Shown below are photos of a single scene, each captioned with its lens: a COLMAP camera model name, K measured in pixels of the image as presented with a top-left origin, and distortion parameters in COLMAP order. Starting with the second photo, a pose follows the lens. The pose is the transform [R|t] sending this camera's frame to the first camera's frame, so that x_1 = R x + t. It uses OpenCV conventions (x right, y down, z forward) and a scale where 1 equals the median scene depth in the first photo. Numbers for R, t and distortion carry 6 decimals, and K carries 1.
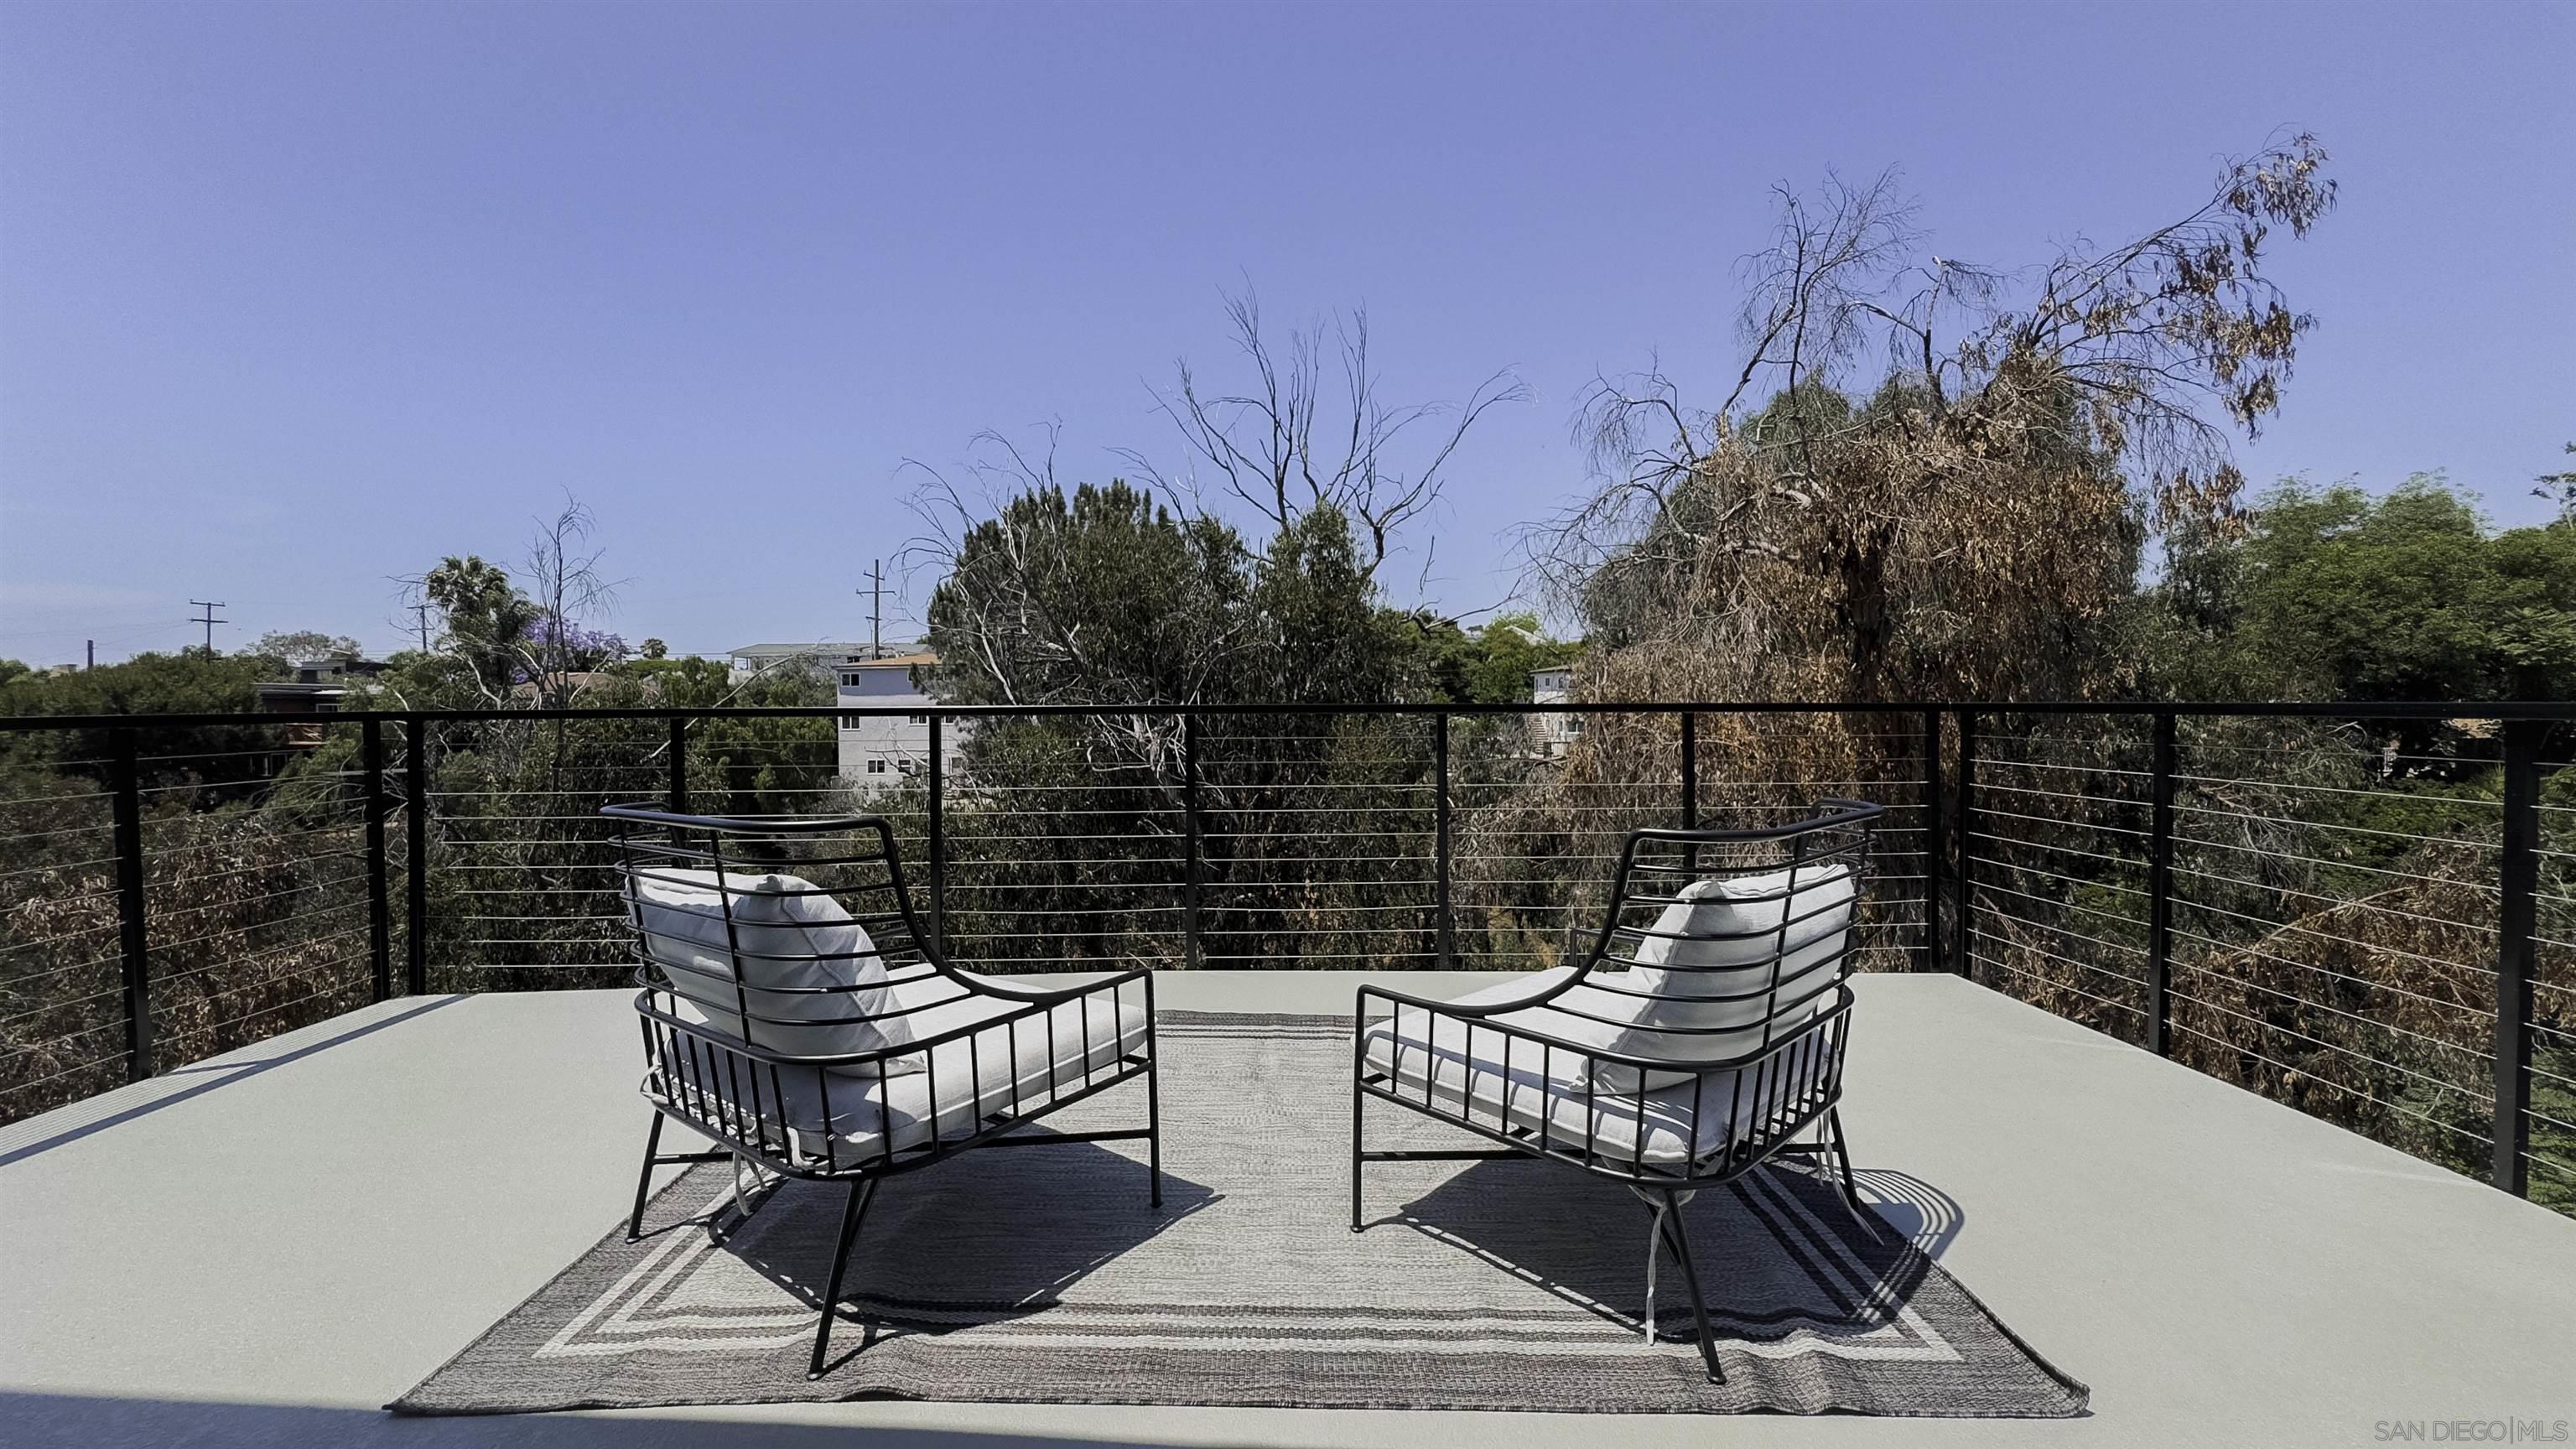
lens RADIAL K [[1027.3, 0, 1288.0], [0, 1027.3, 724.5], [0, 0, 1]] dist [-0.002376, 0.000175]
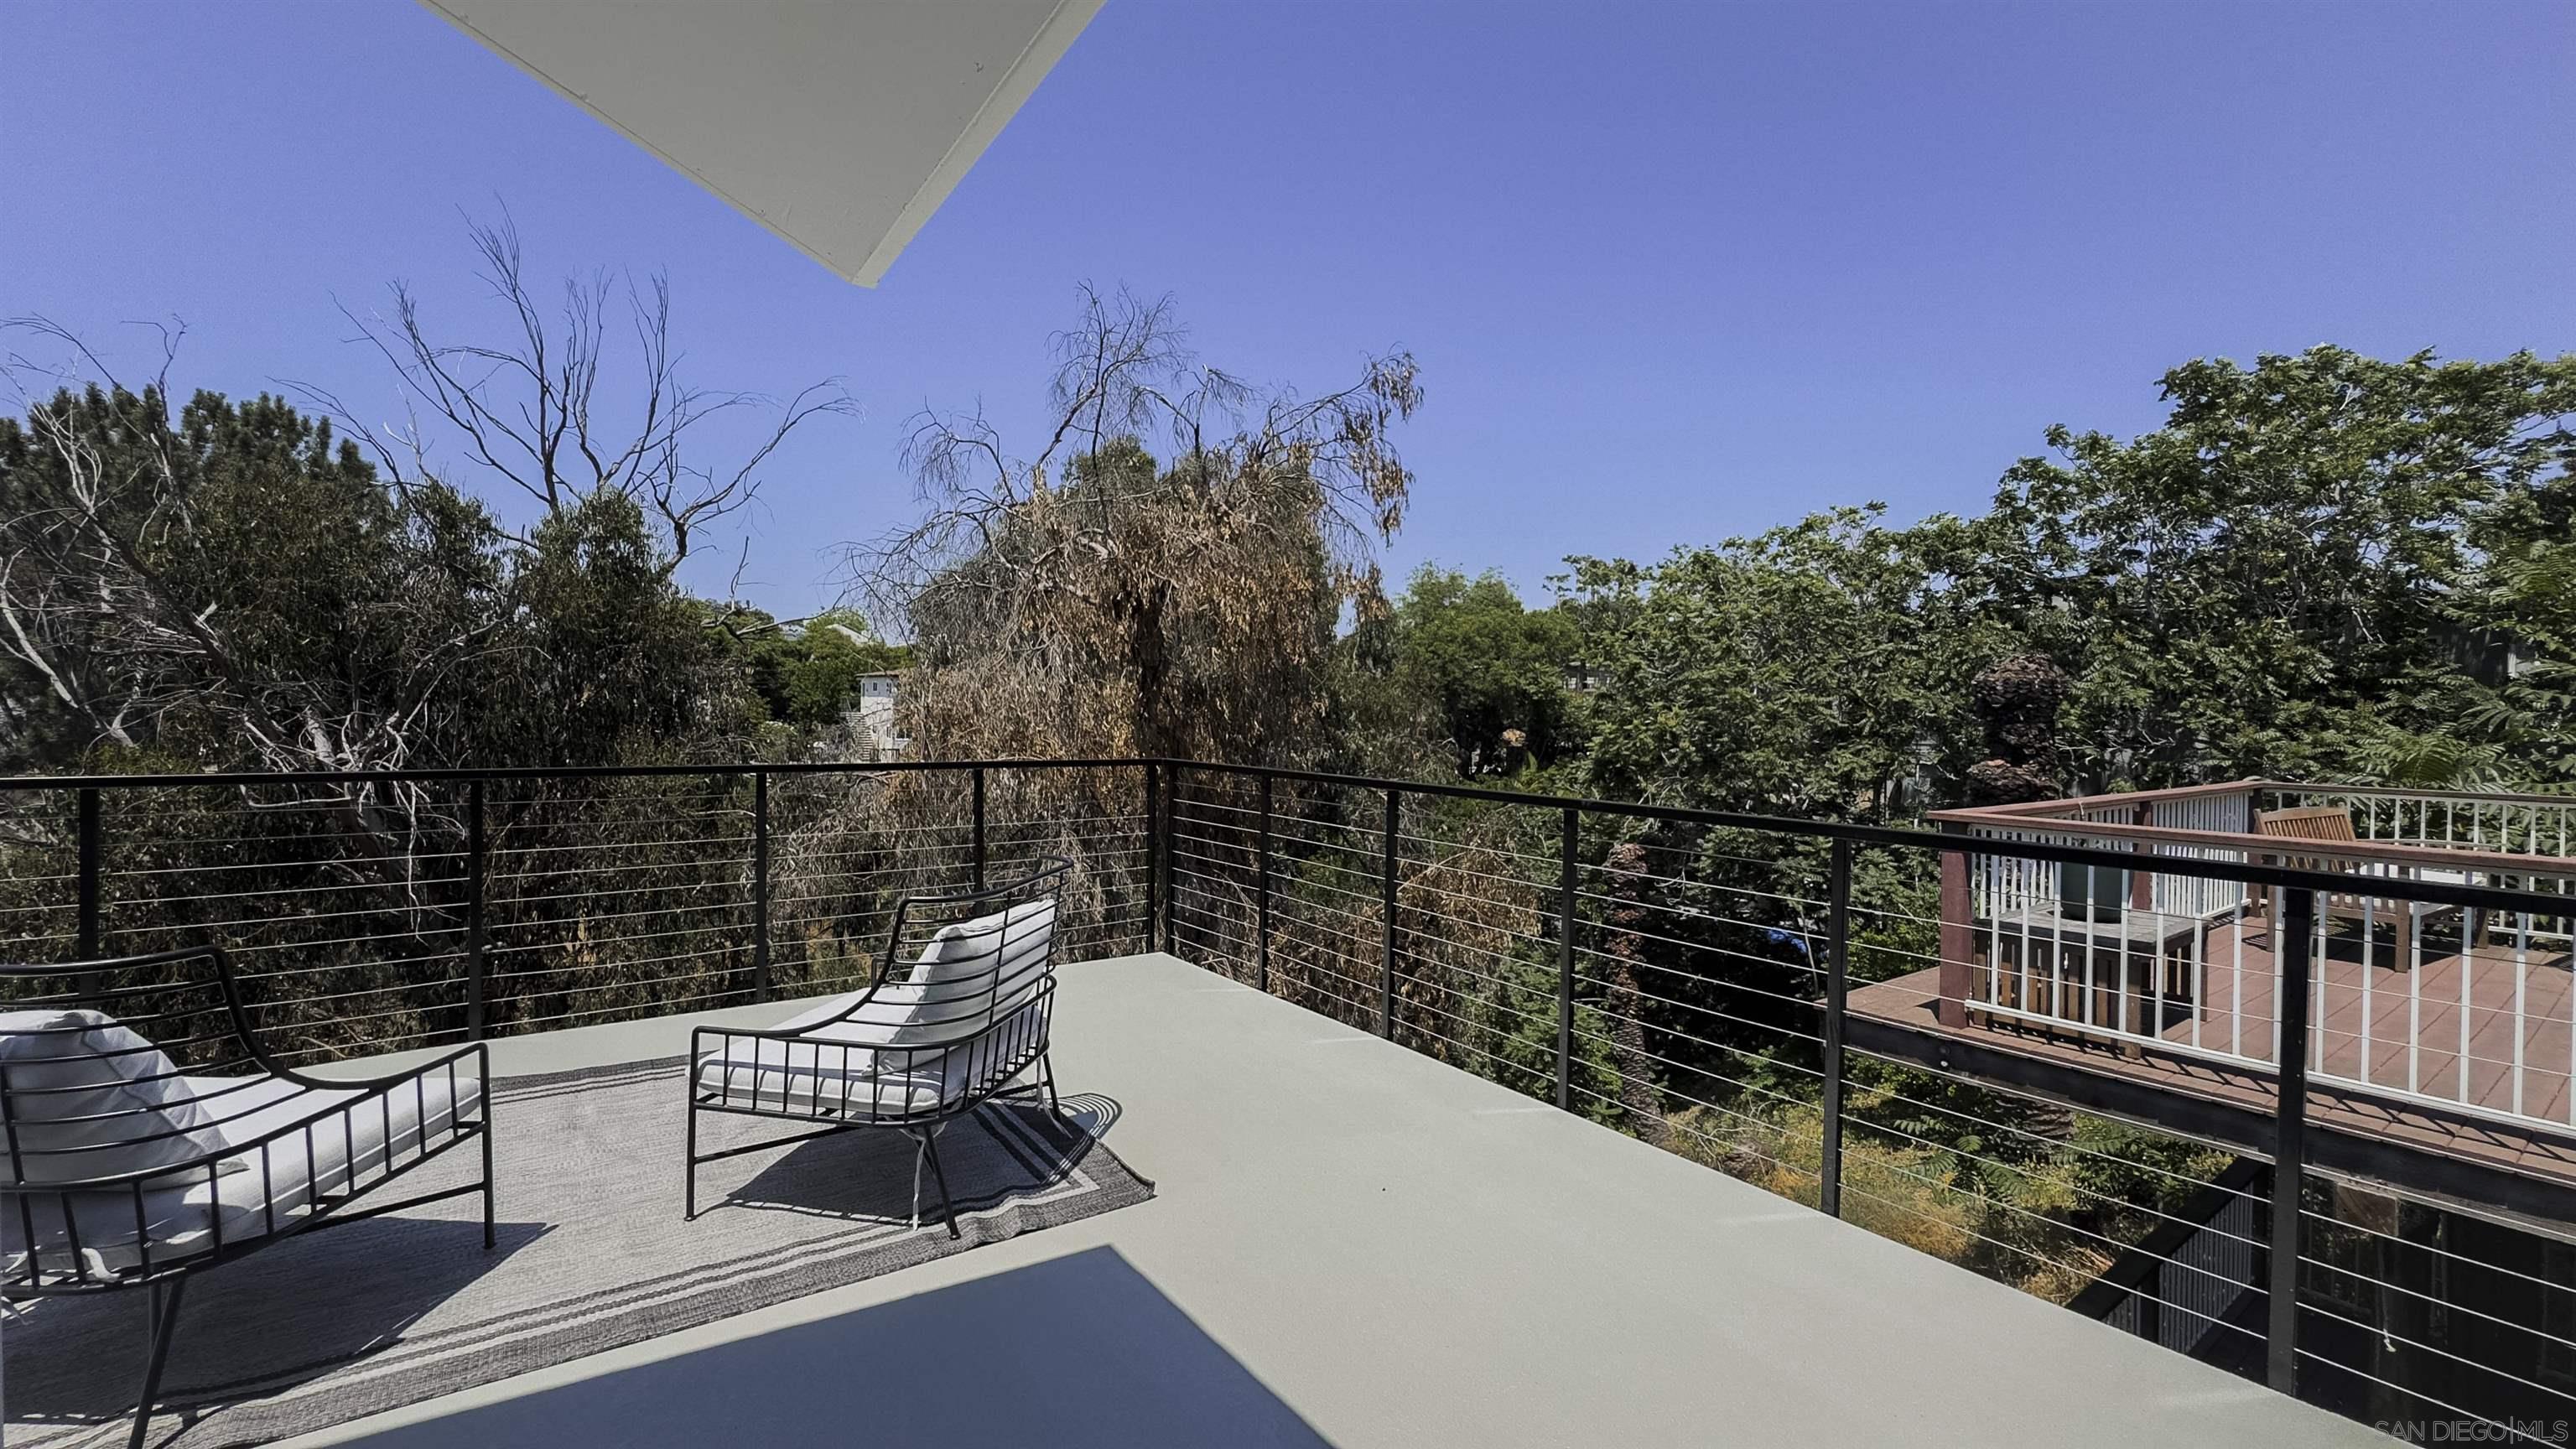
lens RADIAL K [[1024.1, 0, 1288.0], [0, 1024.1, 724.5], [0, 0, 1]] dist [-0.005146, -0.000531]
pose [[0.807640, 0.011083, 0.589572, -0.017783], [-0.009207, 0.999938, -0.006184, -0.024959], [-0.589604, -0.000434, 0.807692, -0.094583]]
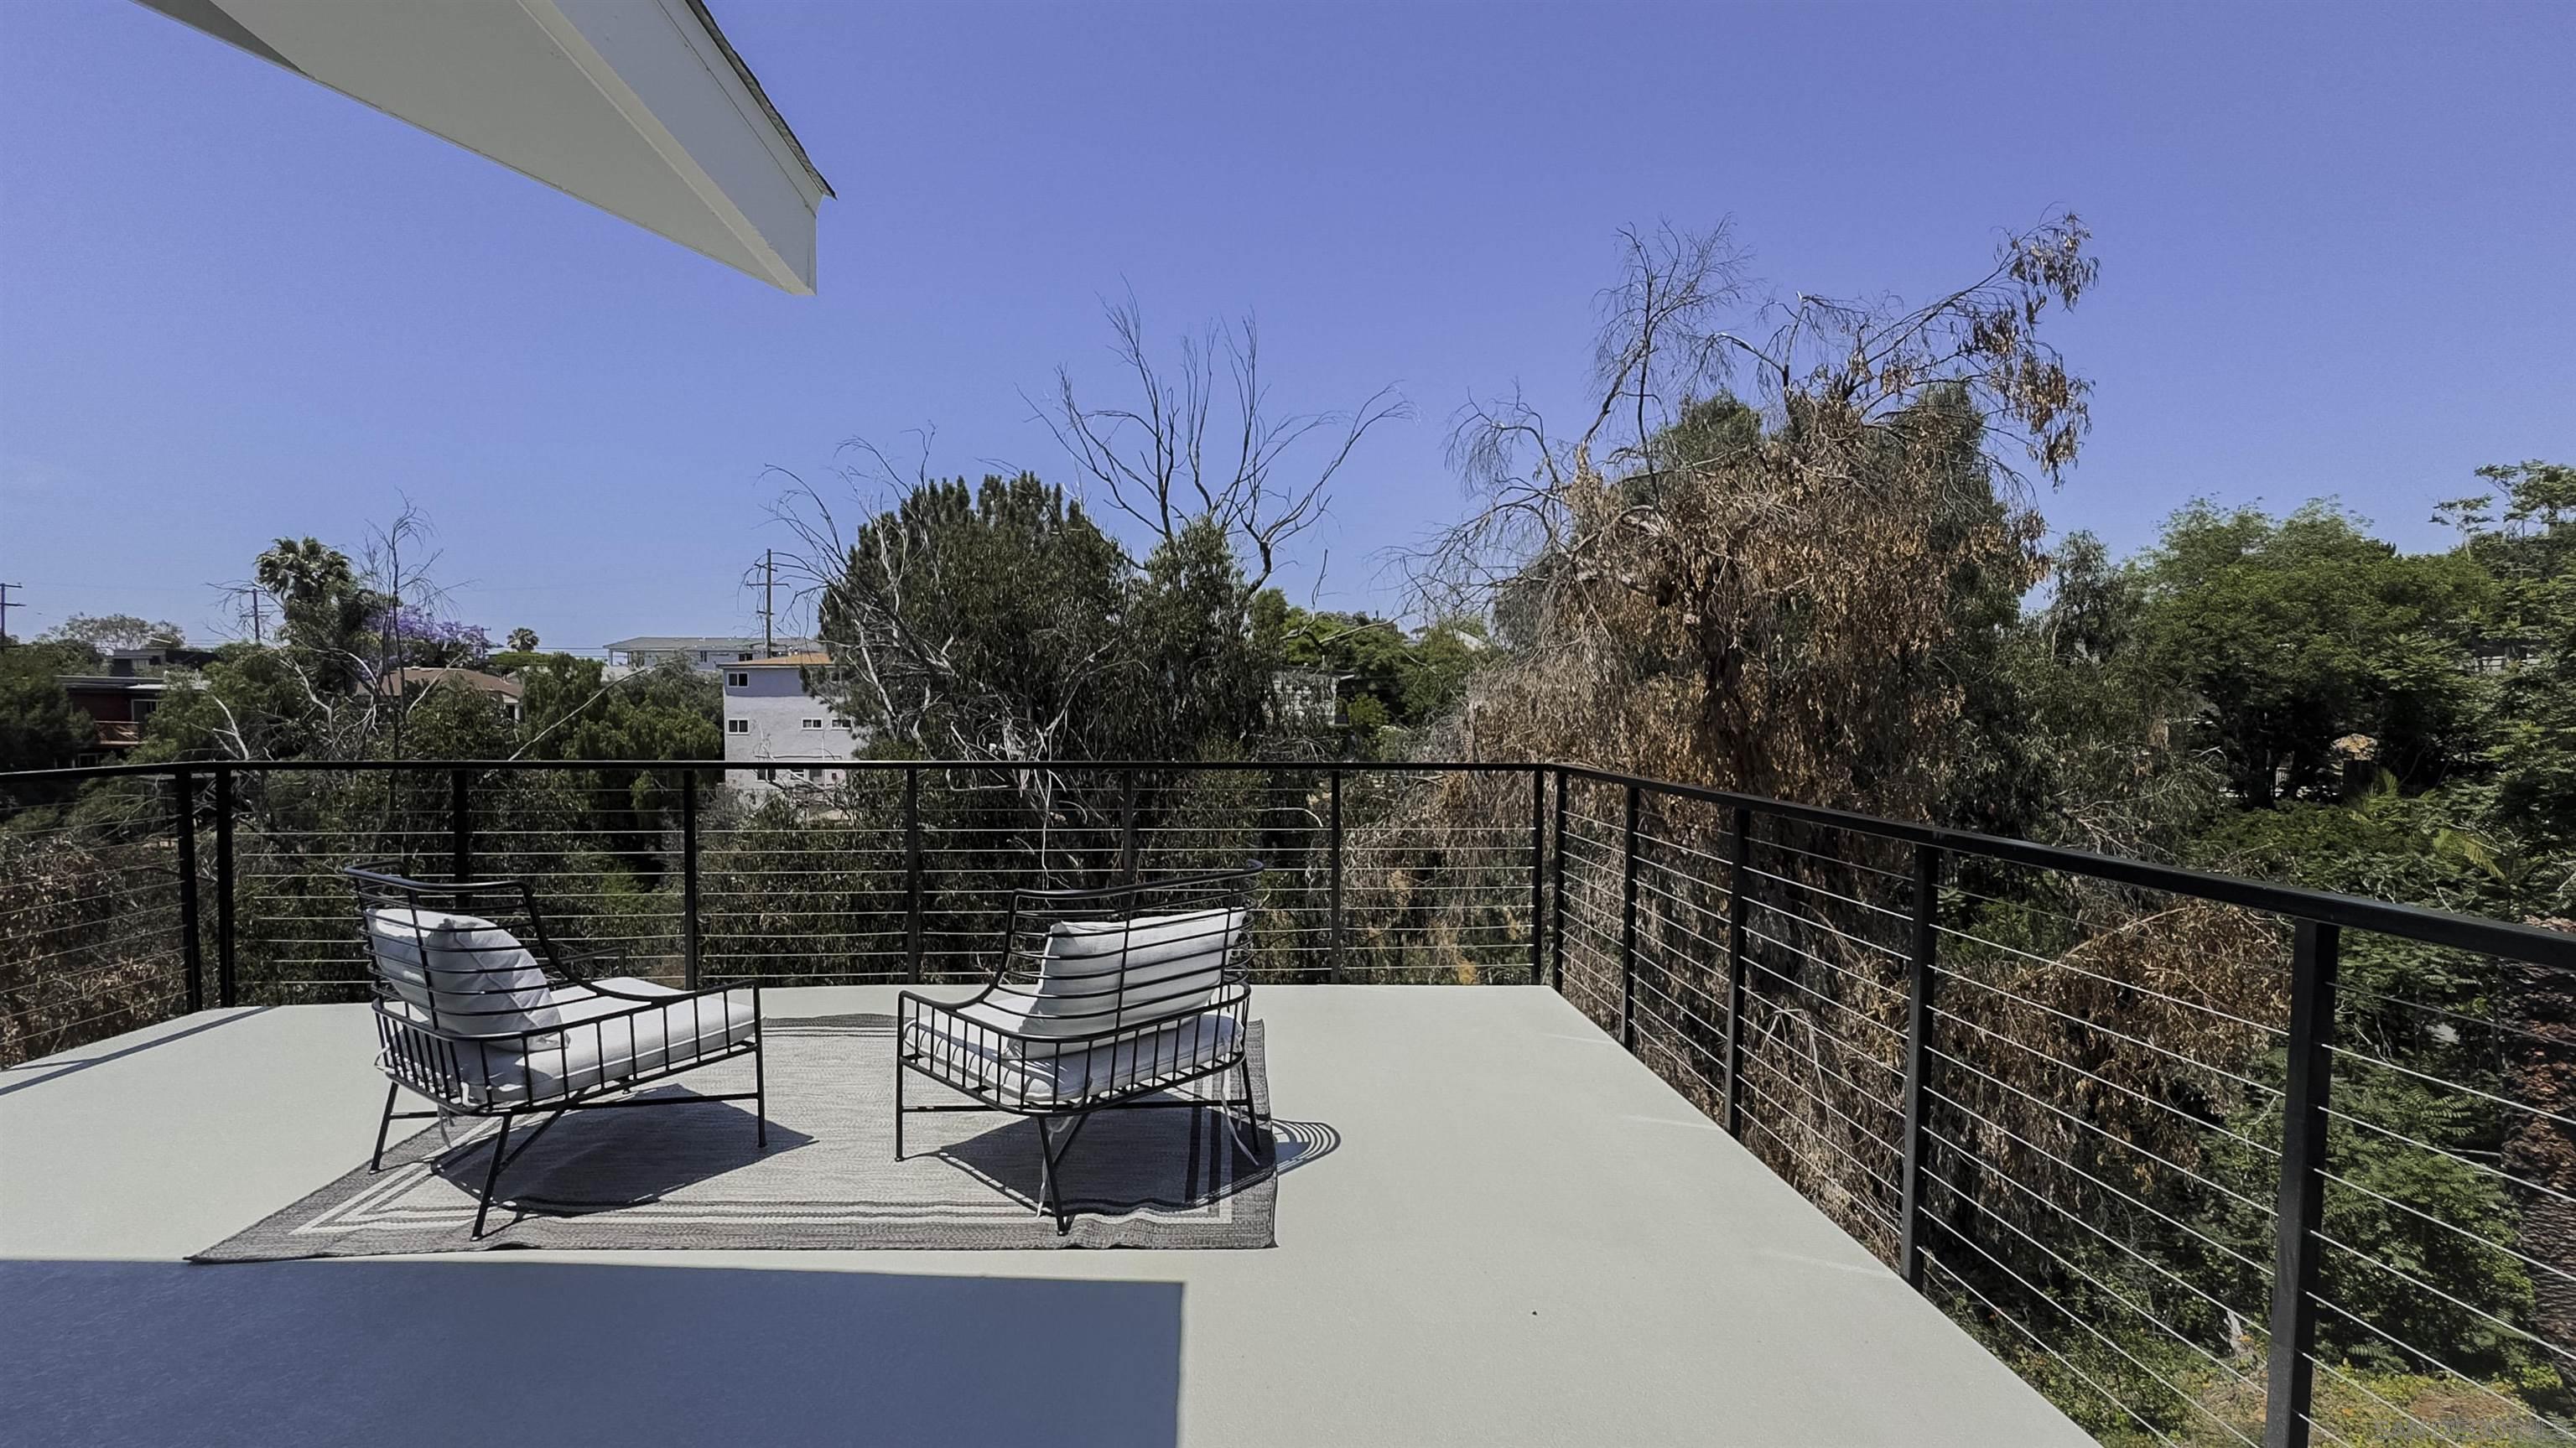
lens RADIAL K [[1094.1, 0, 1286.5], [0, 1094.1, 750.7], [0, 0, 1]] dist [-0.002404, -0.000508]
pose [[0.998417, 0.009125, 0.055501, 0.105385], [-0.010213, 0.999761, 0.019337, -0.023664], [-0.055311, -0.019873, 0.998271, -0.111463]]
